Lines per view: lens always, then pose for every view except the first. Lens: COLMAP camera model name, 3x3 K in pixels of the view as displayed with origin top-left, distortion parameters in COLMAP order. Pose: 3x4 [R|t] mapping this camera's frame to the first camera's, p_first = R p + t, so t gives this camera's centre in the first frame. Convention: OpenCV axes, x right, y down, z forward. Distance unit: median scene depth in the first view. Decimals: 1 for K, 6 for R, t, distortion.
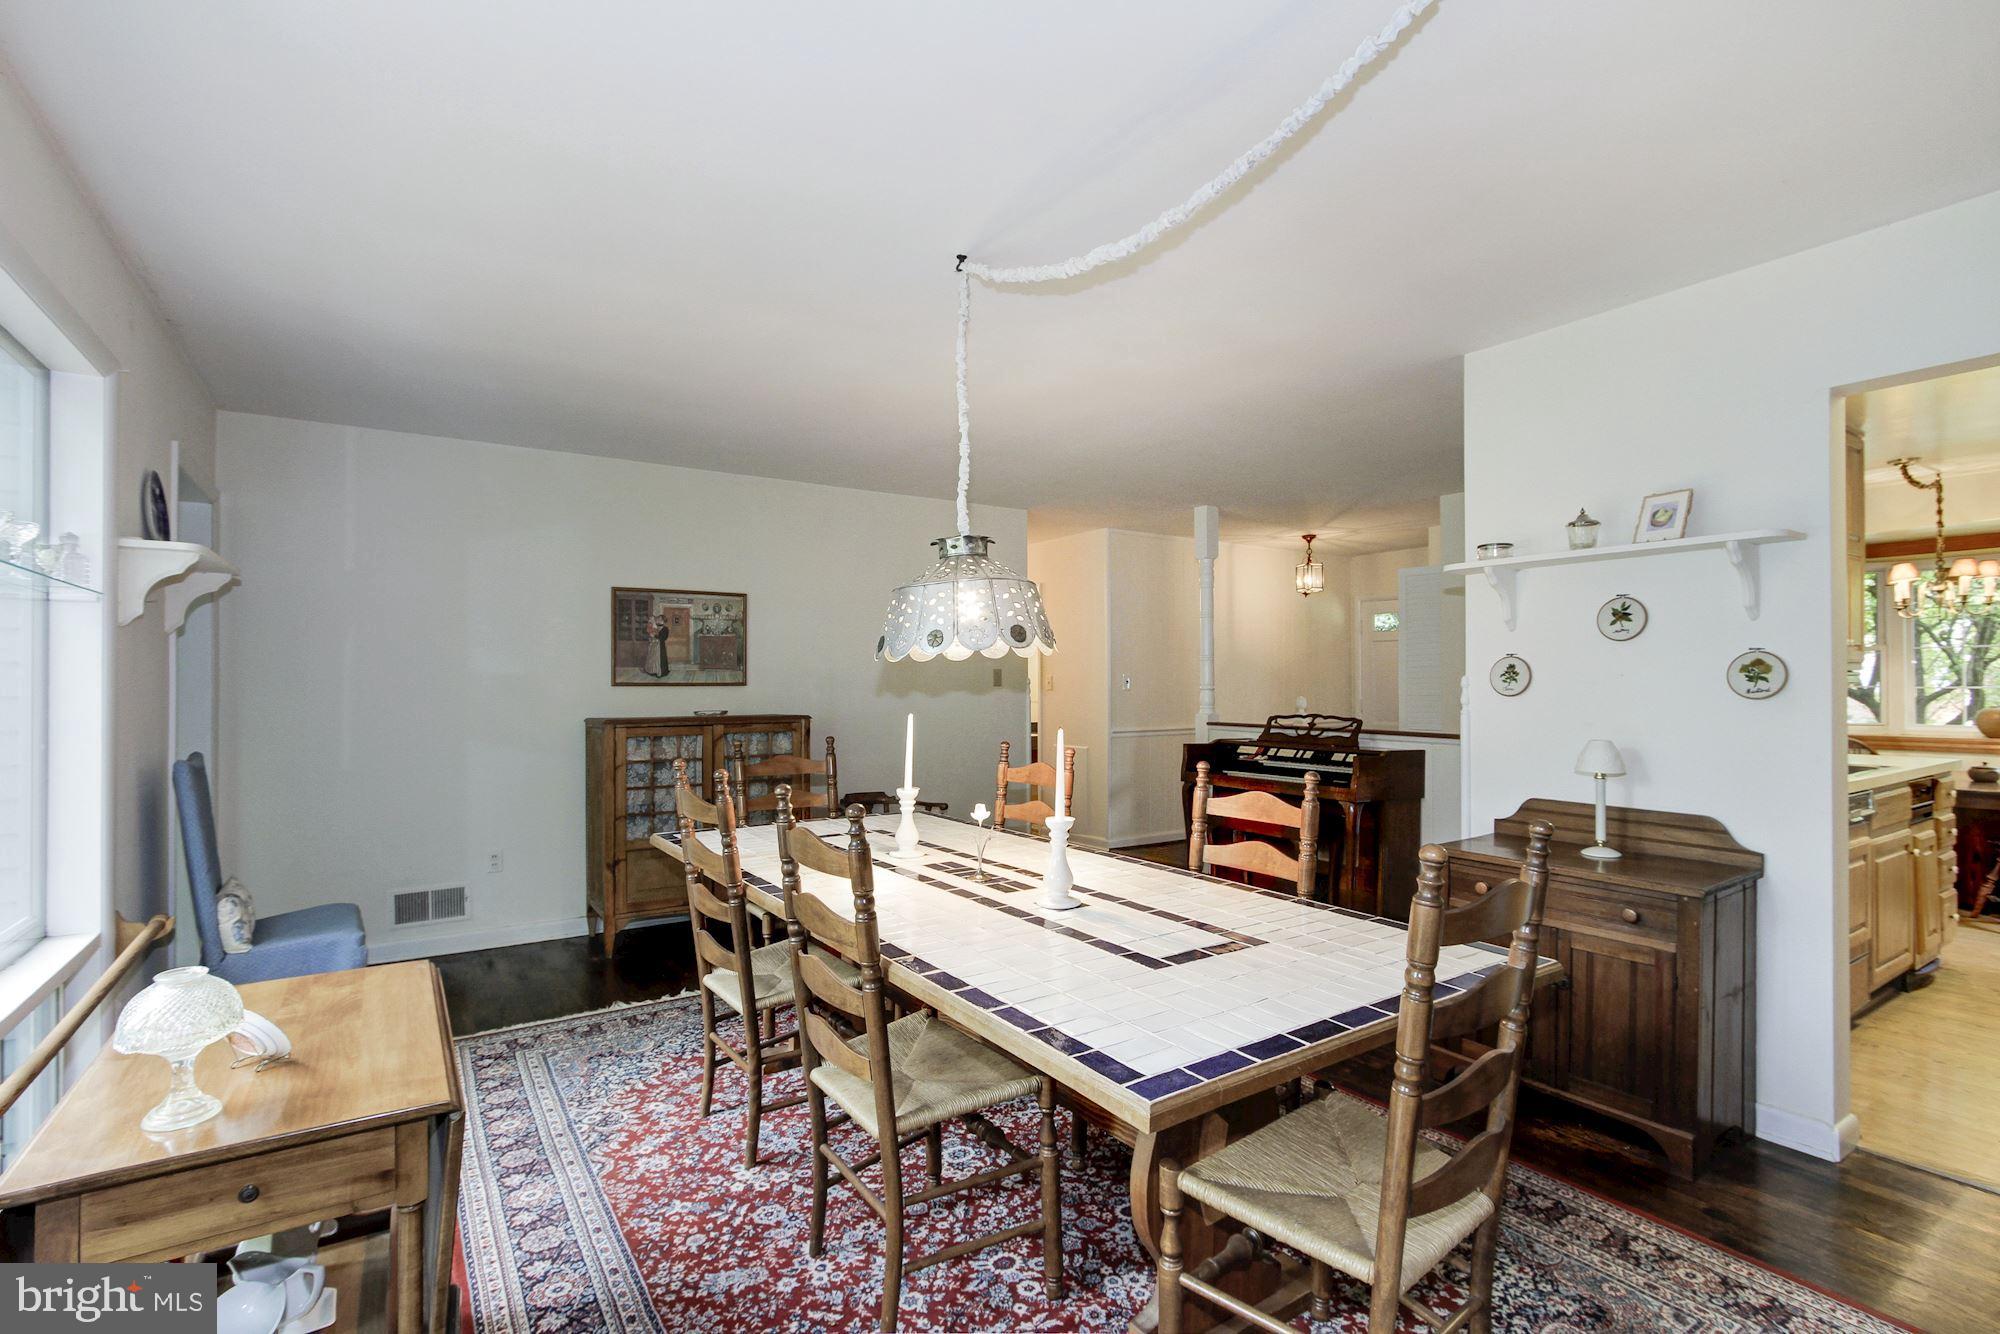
lens RADIAL K [[924.3, 0, 1003.4], [0, 924.3, 676.0], [0, 0, 1]] dist [-0.000602, 0.000399]
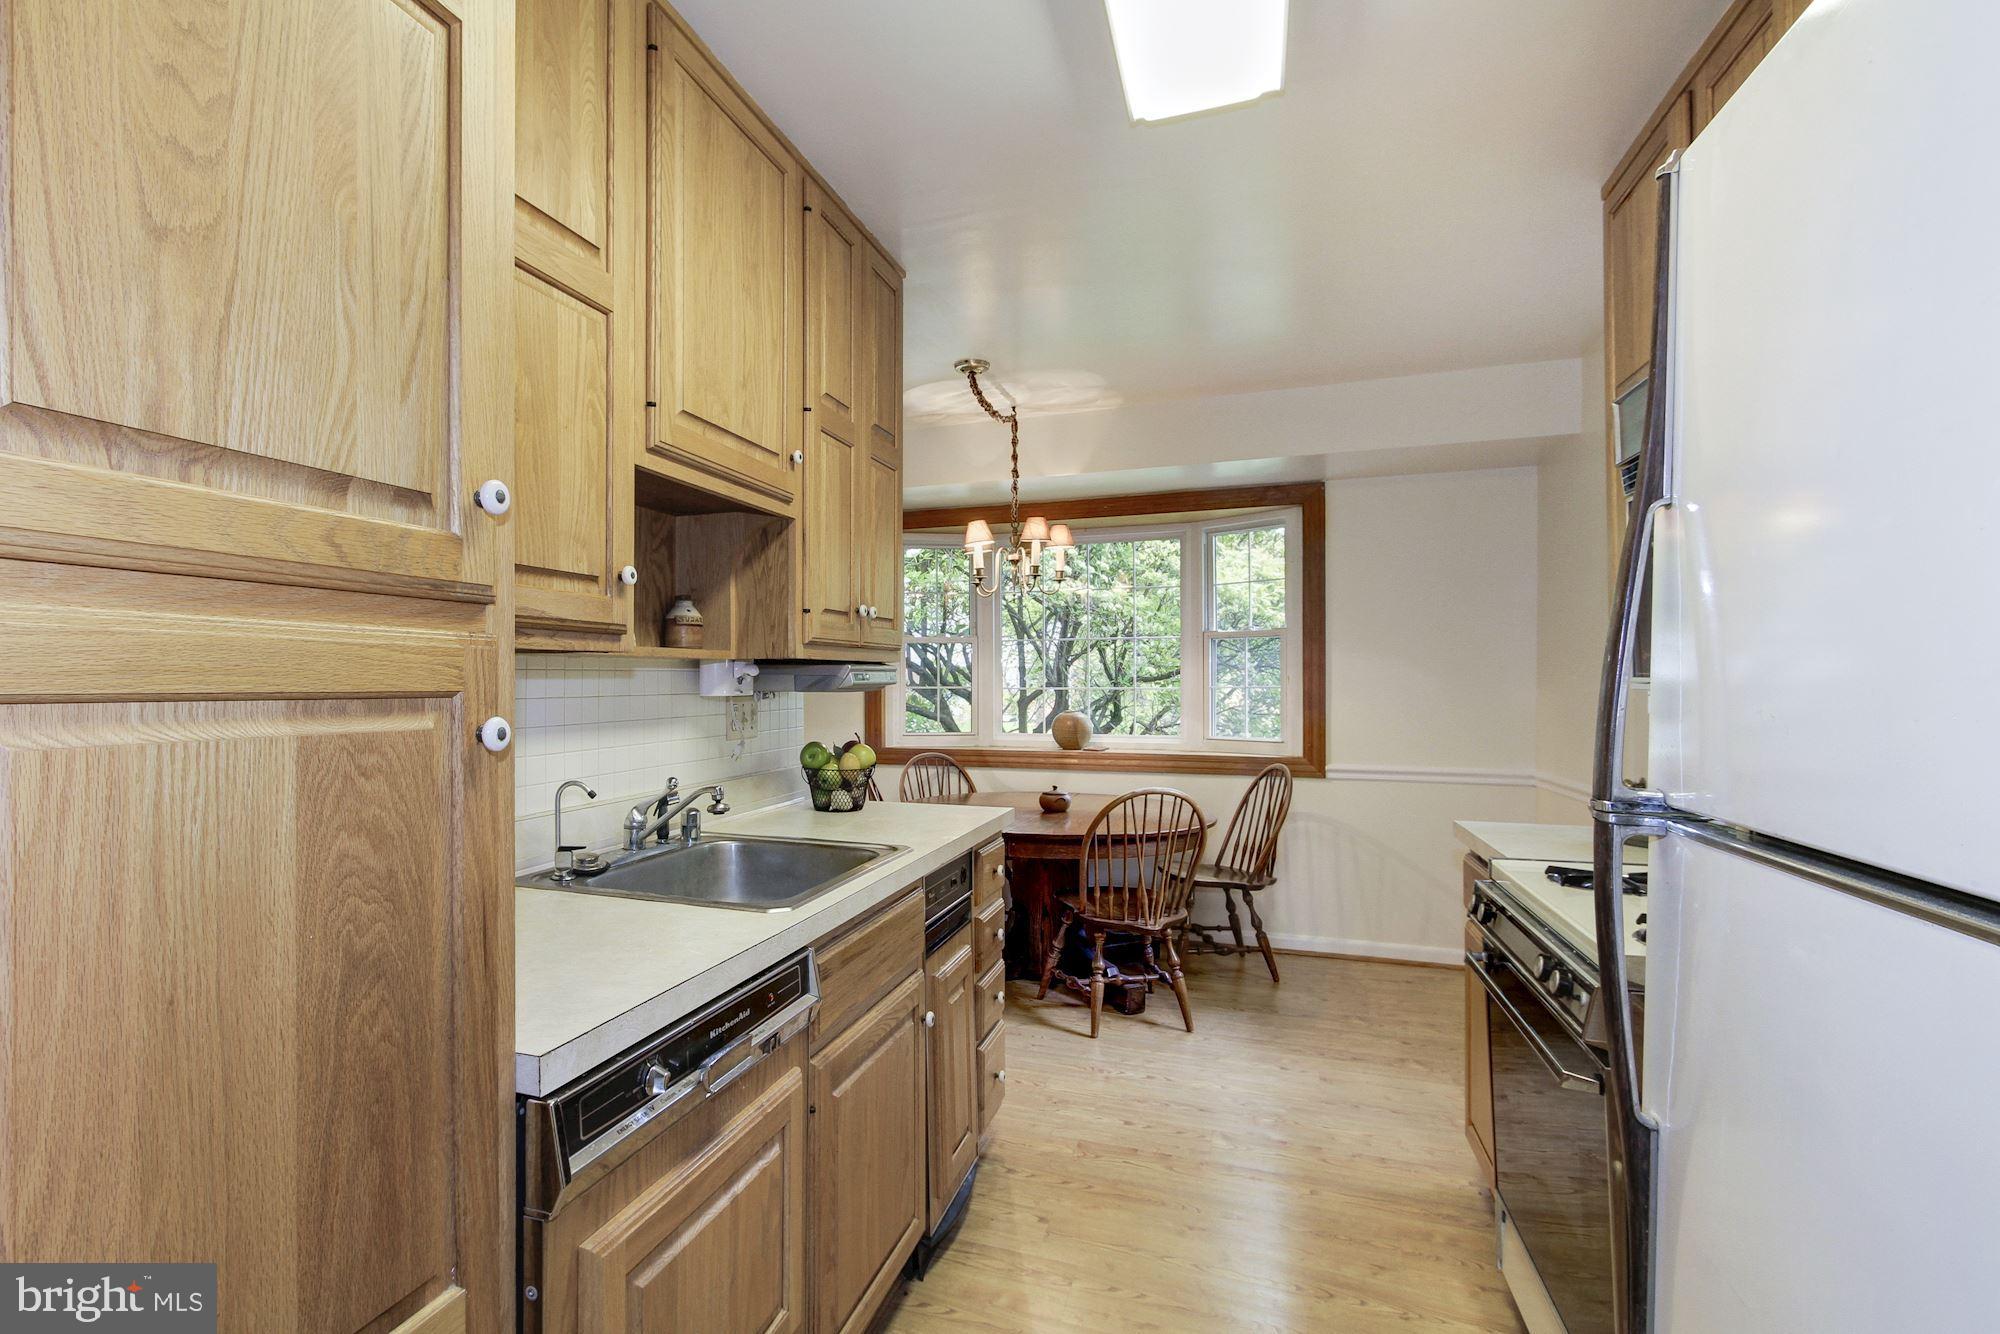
lens RADIAL K [[927.8, 0, 985.1], [0, 927.8, 676.9], [0, 0, 1]] dist [-0.003522, 0.000017]
pose [[0.759556, 0.003943, 0.650430, 0.506535], [-0.003363, 0.999992, -0.002135, 0.004057], [-0.650433, -0.000566, 0.759563, 0.443347]]
